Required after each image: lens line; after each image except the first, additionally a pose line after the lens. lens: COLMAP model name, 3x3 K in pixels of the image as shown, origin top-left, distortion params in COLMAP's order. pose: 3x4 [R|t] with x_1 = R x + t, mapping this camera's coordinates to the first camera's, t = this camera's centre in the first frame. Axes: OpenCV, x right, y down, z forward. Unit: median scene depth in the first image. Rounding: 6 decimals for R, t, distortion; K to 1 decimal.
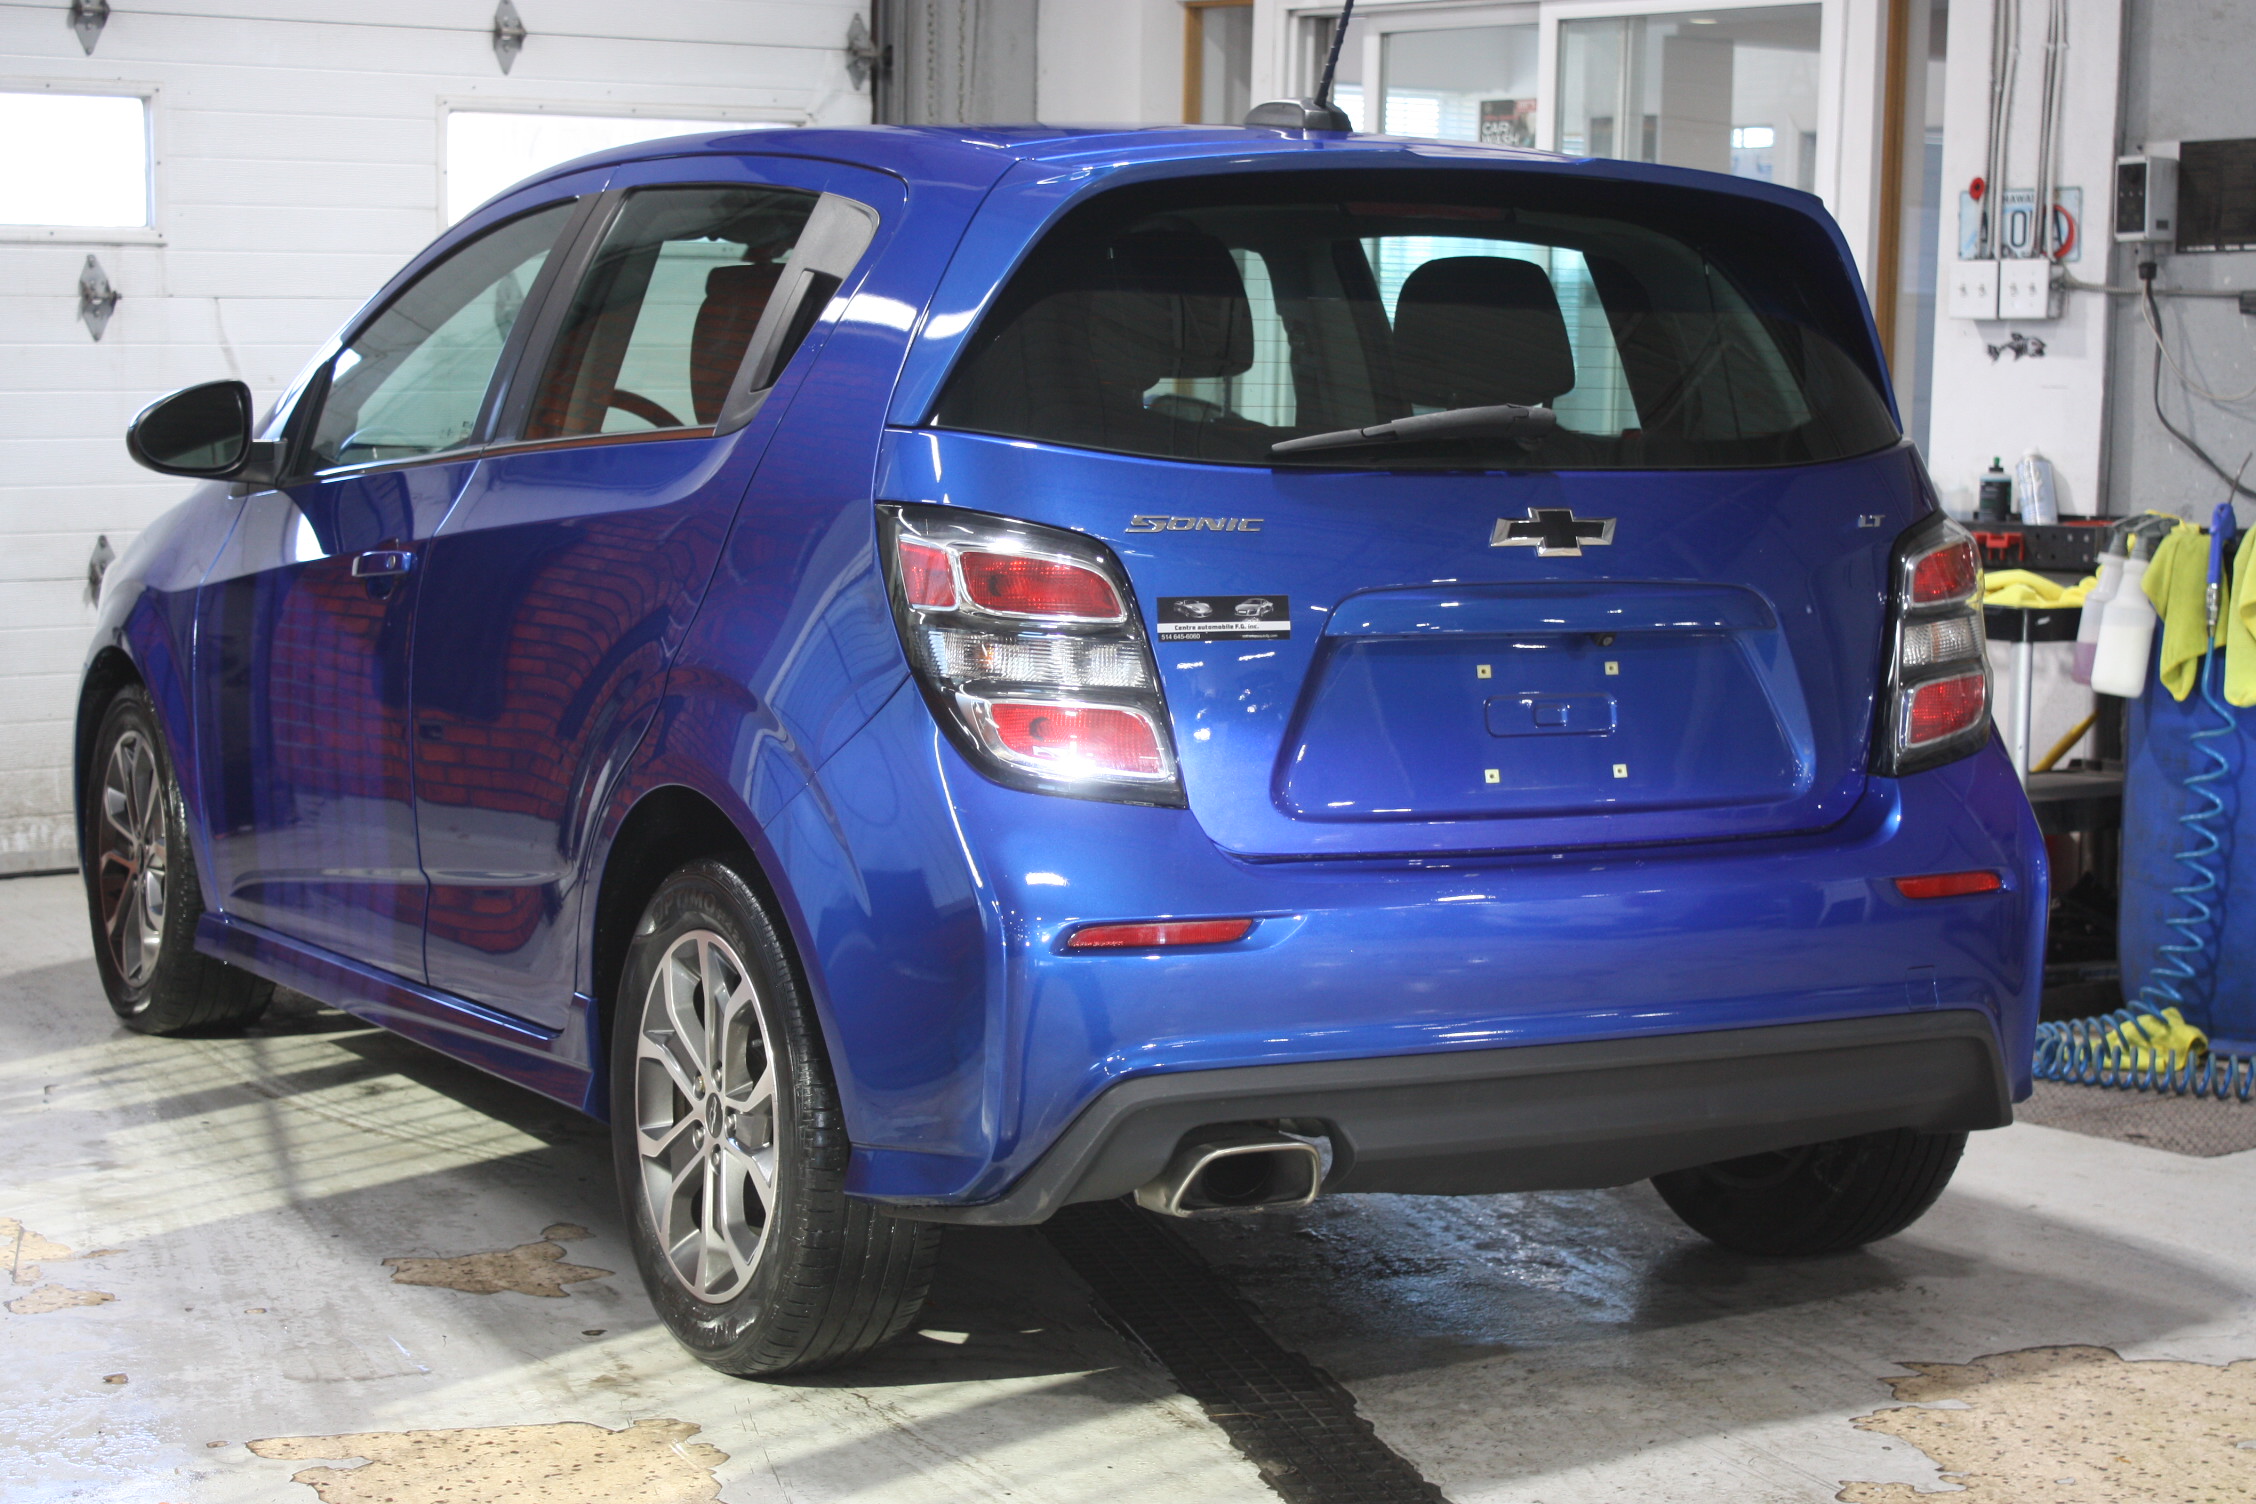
lens RADIAL K [[4248.9, 0, 1128.0], [0, 4248.9, 752.0], [0, 0, 1]] dist [0.038420, -0.191664]
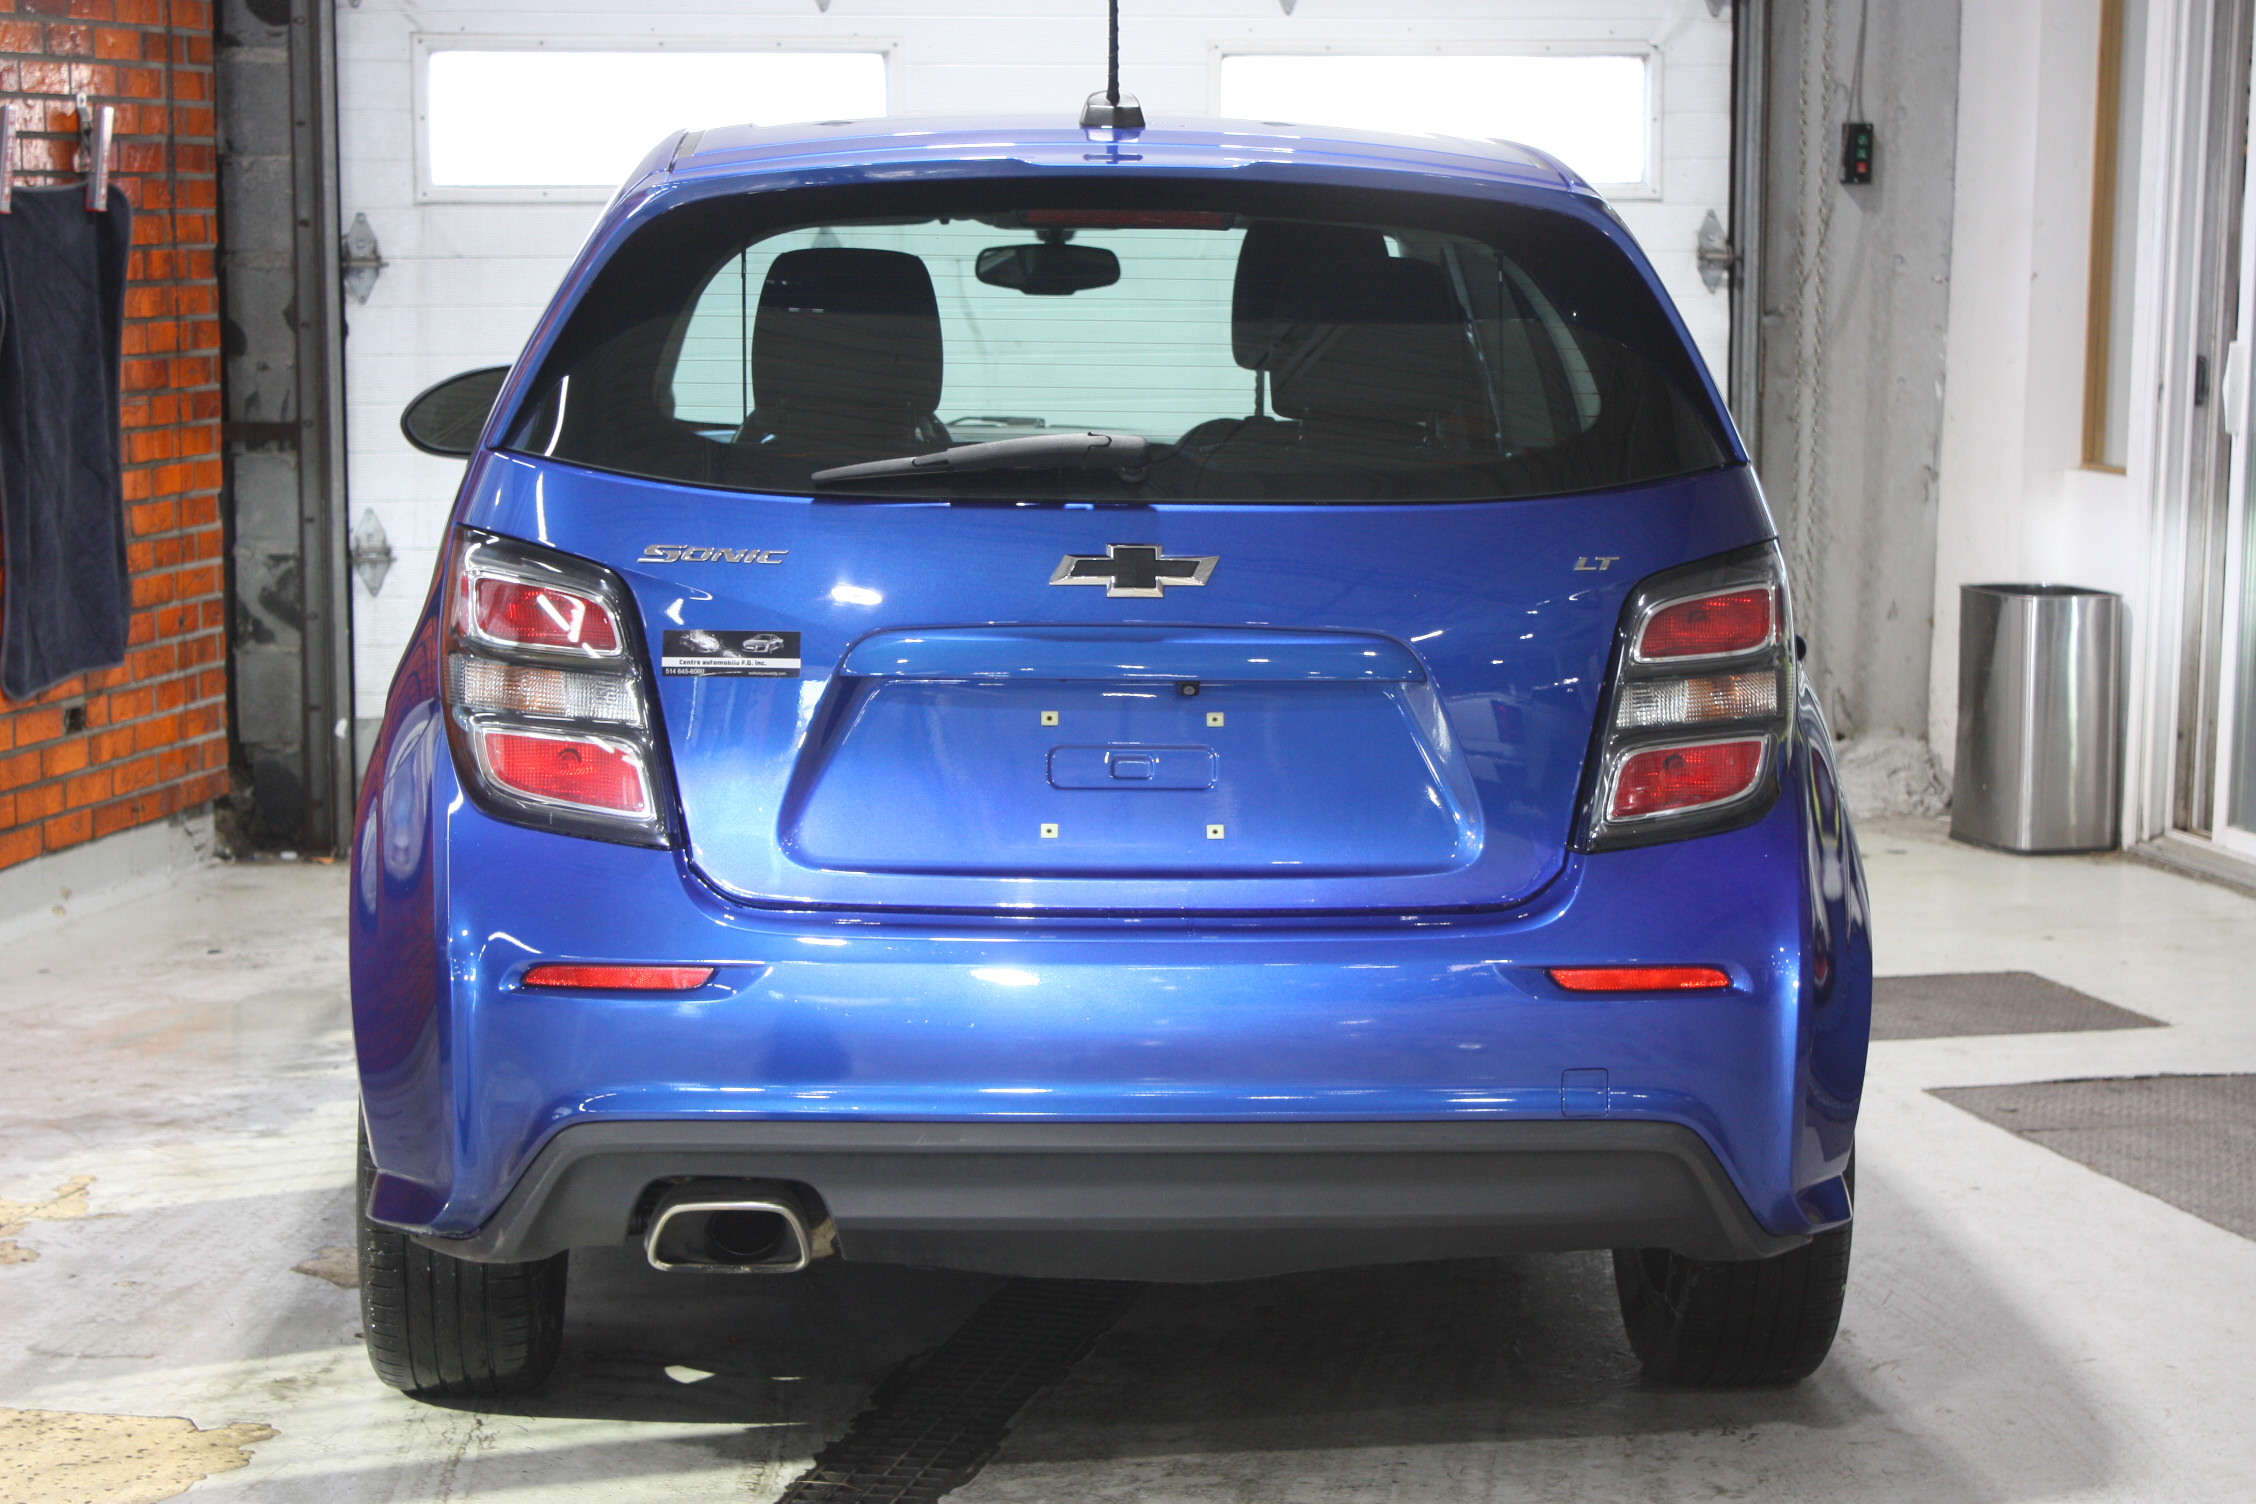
lens RADIAL K [[4753.4, 0, 1128.0], [0, 4753.4, 752.0], [0, 0, 1]] dist [0.122799, -0.701064]
pose [[0.899231, 0.044200, -0.435236, 0.541787], [-0.038466, 0.999018, 0.021980, -0.034396], [0.435780, -0.003023, 0.900048, 0.066206]]
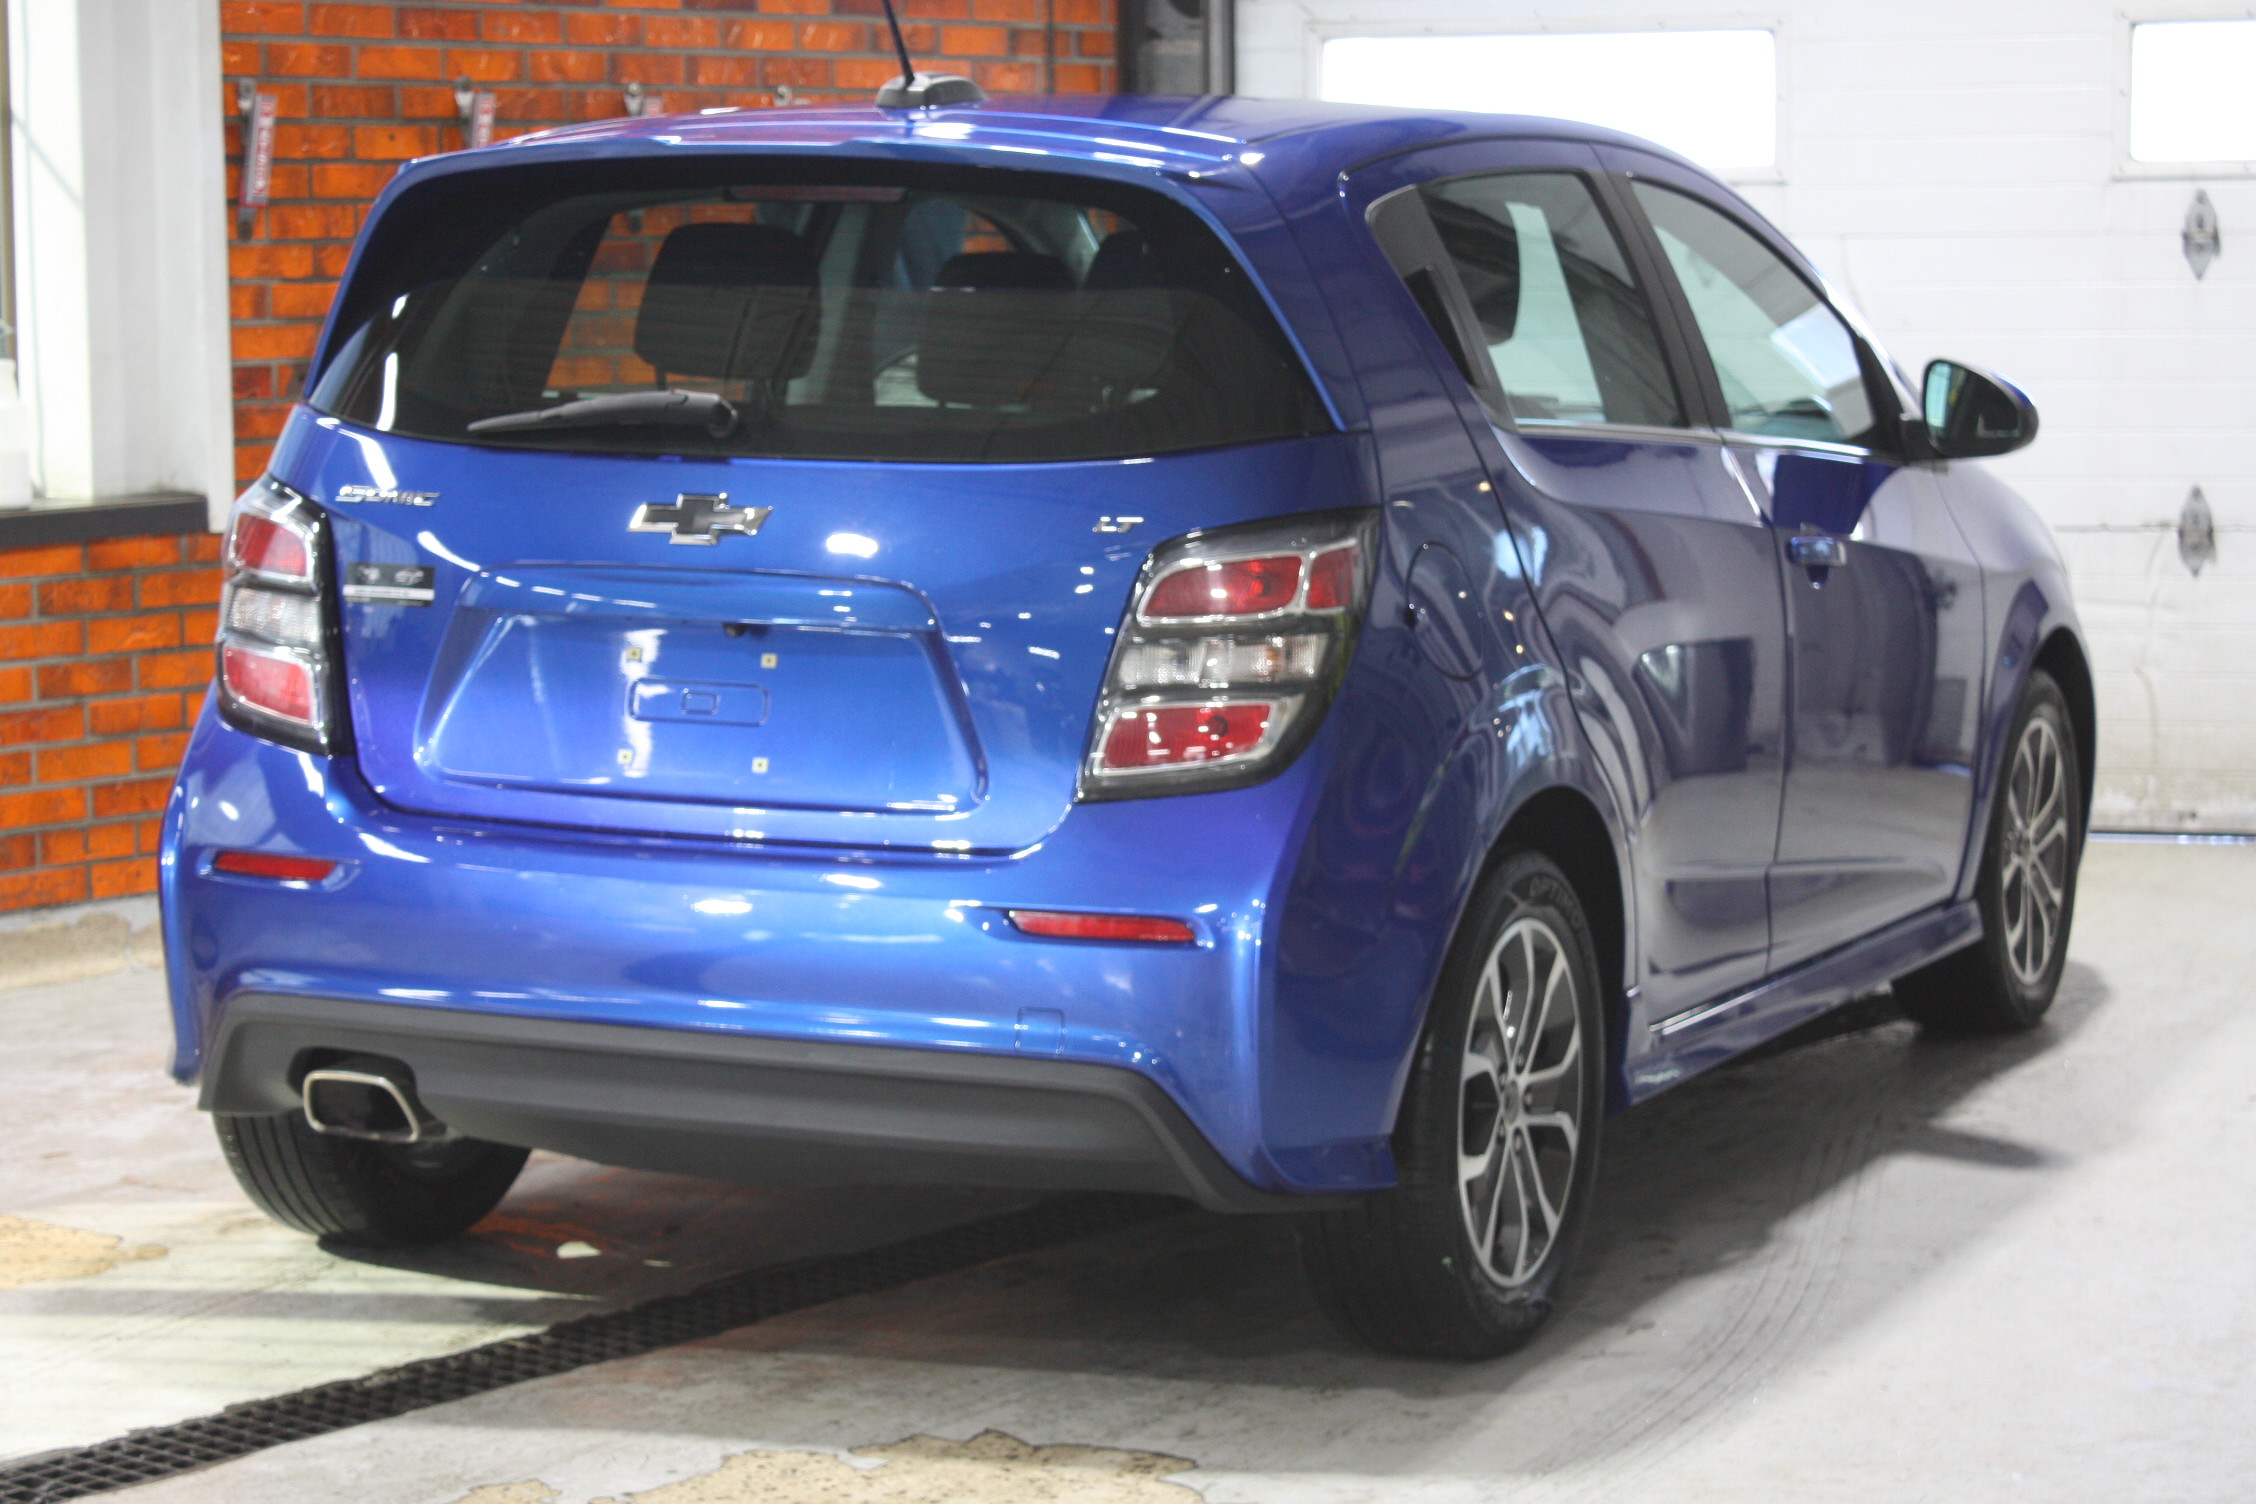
lens RADIAL K [[5015.6, 0, 1128.0], [0, 5015.6, 752.0], [0, 0, 1]] dist [0.623457, -12.242996]
pose [[0.592190, 0.078839, -0.801932, 1.094570], [-0.072549, 0.996377, 0.044381, -0.056228], [0.802526, 0.031897, 0.595764, 0.370687]]
